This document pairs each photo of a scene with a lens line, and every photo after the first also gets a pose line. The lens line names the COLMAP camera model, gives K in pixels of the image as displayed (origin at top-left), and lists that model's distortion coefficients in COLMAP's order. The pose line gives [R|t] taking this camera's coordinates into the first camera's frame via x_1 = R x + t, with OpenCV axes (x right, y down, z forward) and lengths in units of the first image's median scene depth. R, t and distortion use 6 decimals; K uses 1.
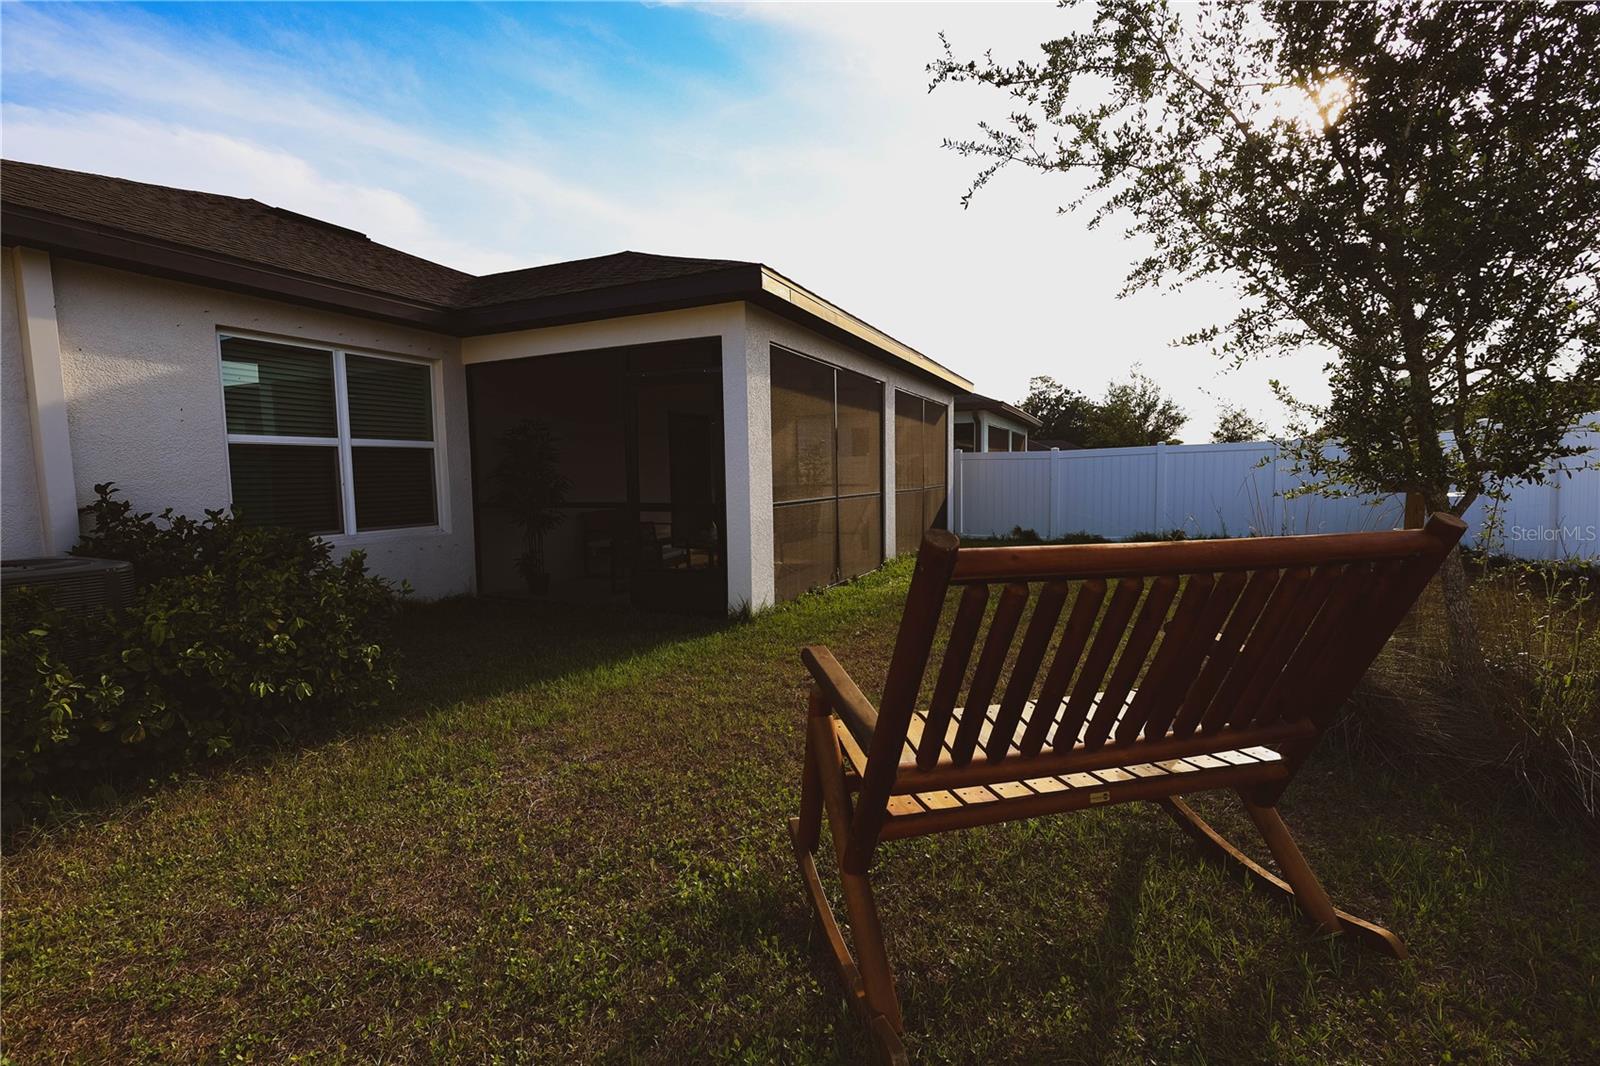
lens RADIAL K [[737.1, 0, 801.0], [0, 737.1, 536.8], [0, 0, 1]] dist [0.000713, 0.000491]
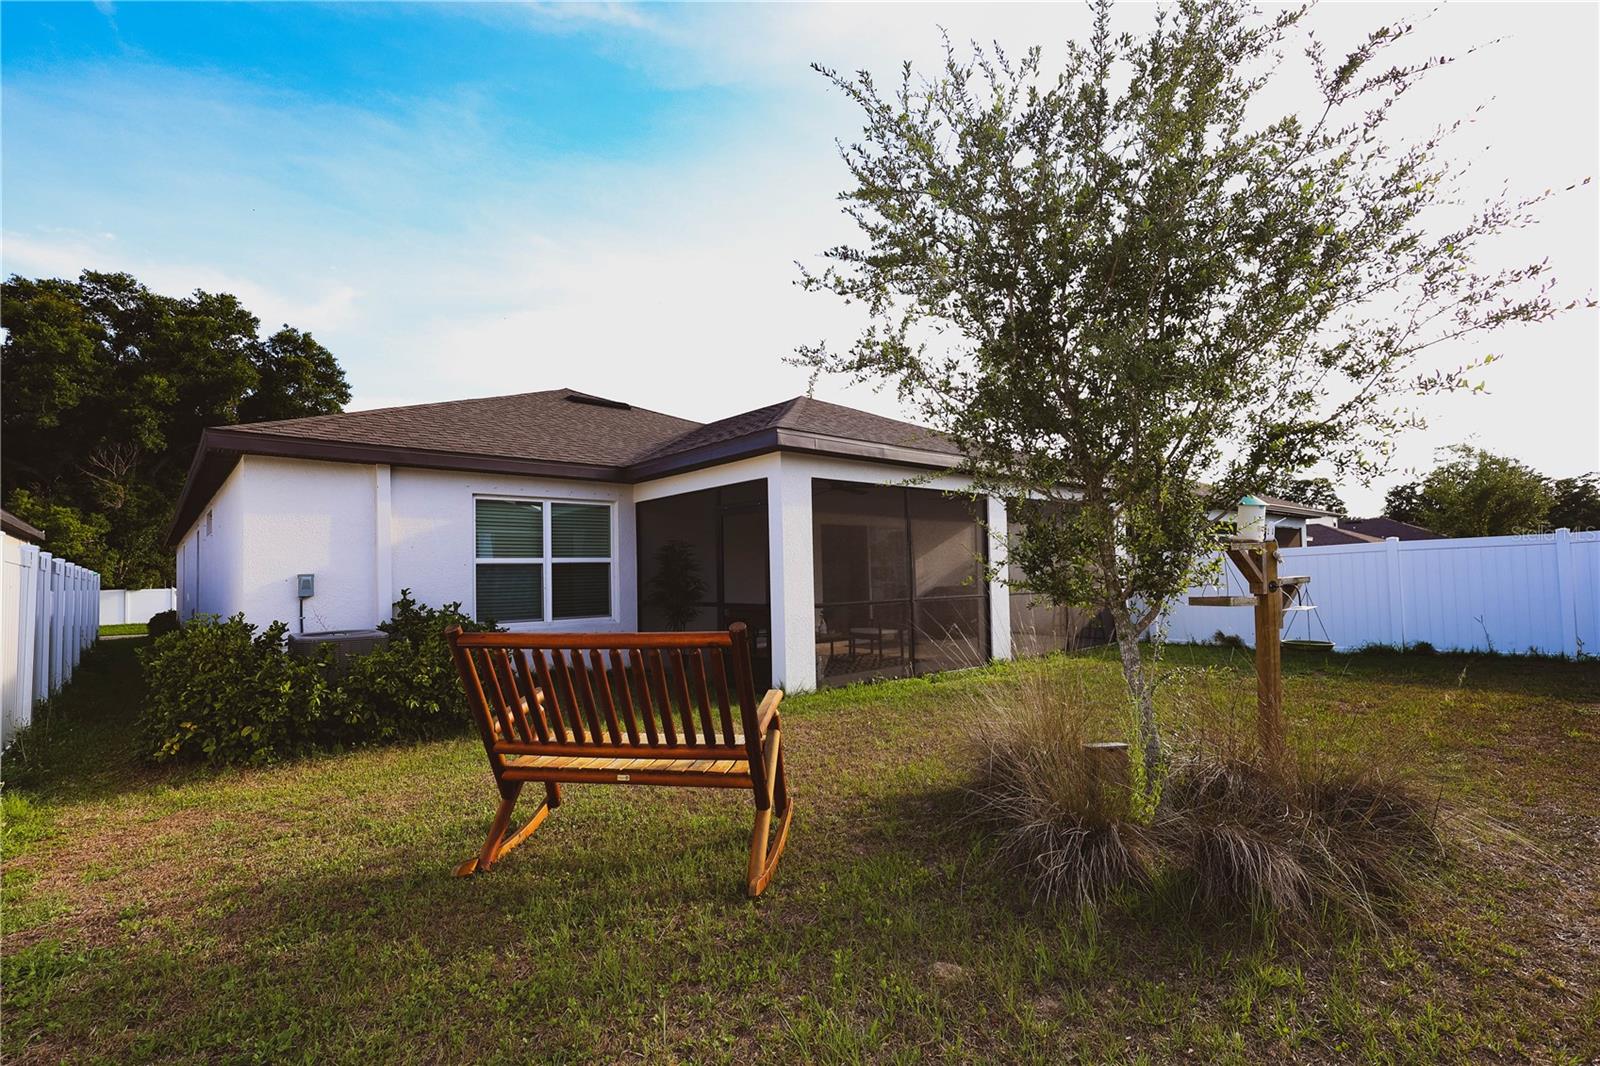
lens RADIAL K [[751.6, 0, 799.4], [0, 751.6, 551.1], [0, 0, 1]] dist [0.000010, -0.000143]
pose [[0.901889, -0.016541, -0.431651, 0.532813], [-0.030204, 0.994406, -0.101215, -0.006777], [0.430911, 0.104322, 0.896344, -0.170160]]
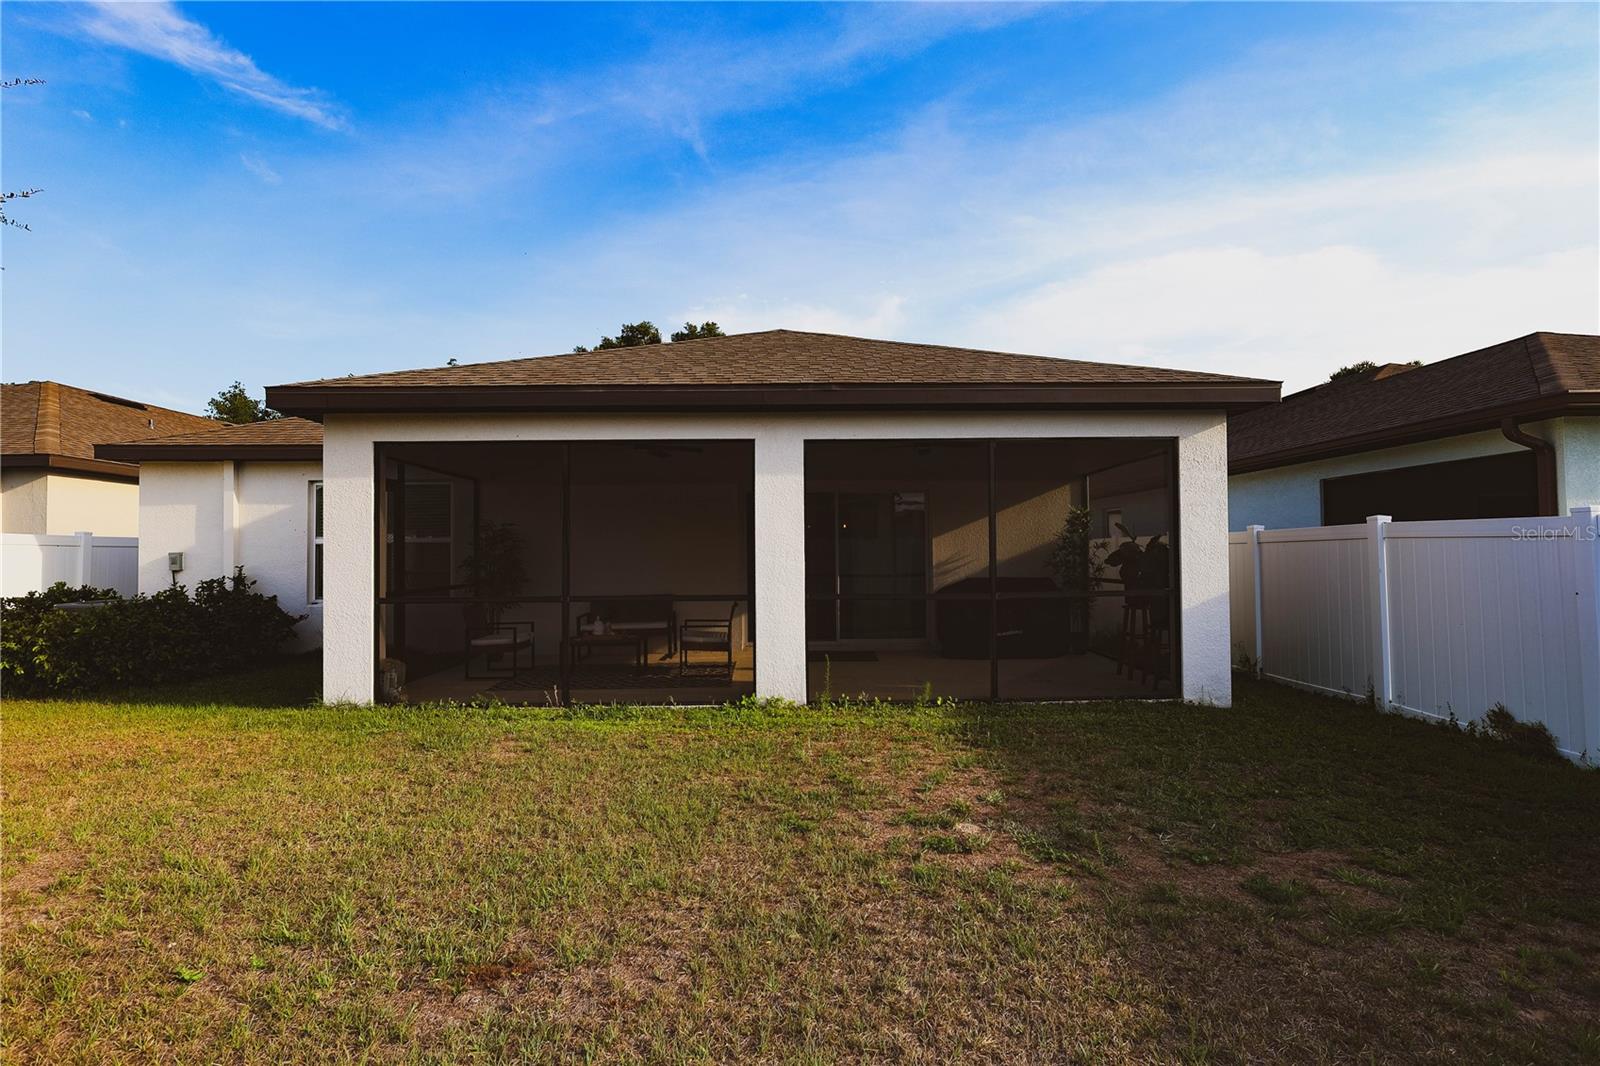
lens RADIAL K [[721.8, 0, 793.9], [0, 721.8, 532.7], [0, 0, 1]] dist [-0.000065, 0.000140]
pose [[0.427883, -0.006941, -0.903807, 1.151189], [-0.077055, 0.996050, -0.044129, -0.150300], [0.900544, 0.088525, 0.425658, 1.164448]]
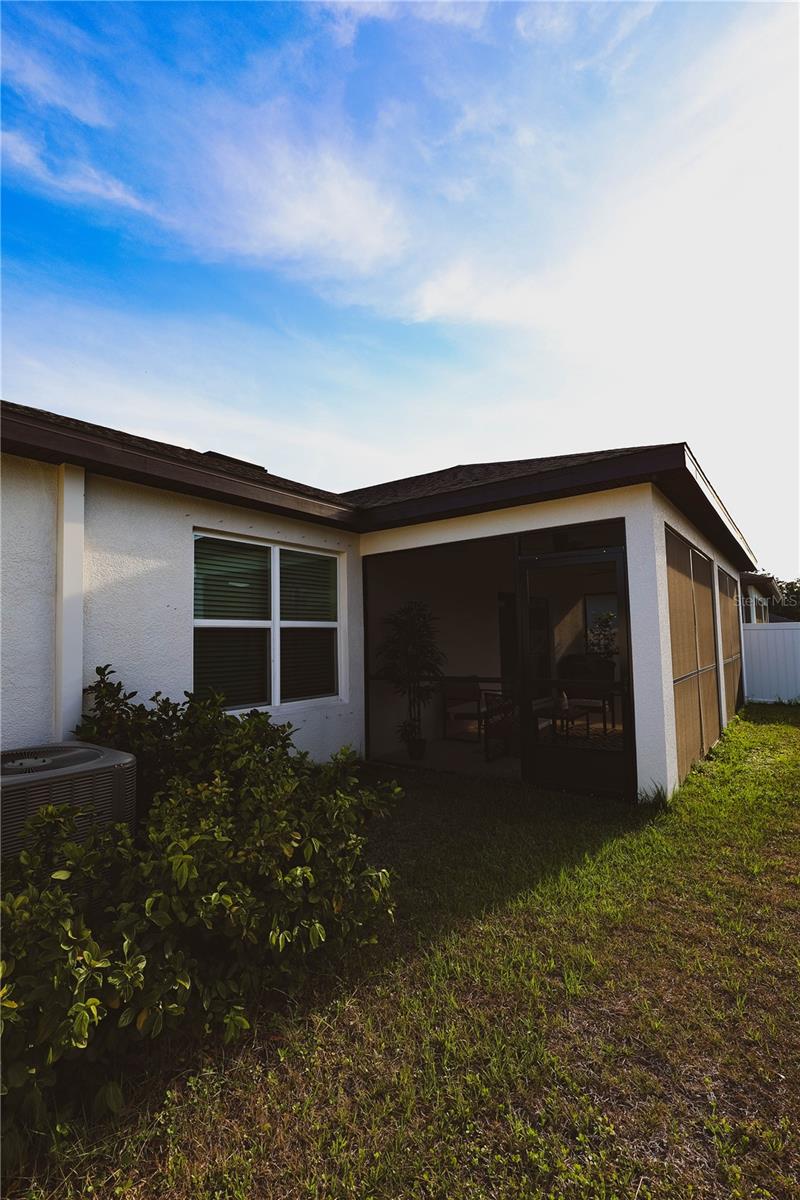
lens RADIAL K [[553.0, 0, 397.7], [0, 553.0, 605.7], [0, 0, 1]] dist [0.014978, -0.000041]
pose [[0.976274, -0.016513, -0.215908, -0.255791], [-0.014604, 0.989797, -0.141738, -0.038518], [0.216046, 0.141528, 0.966072, 0.212701]]
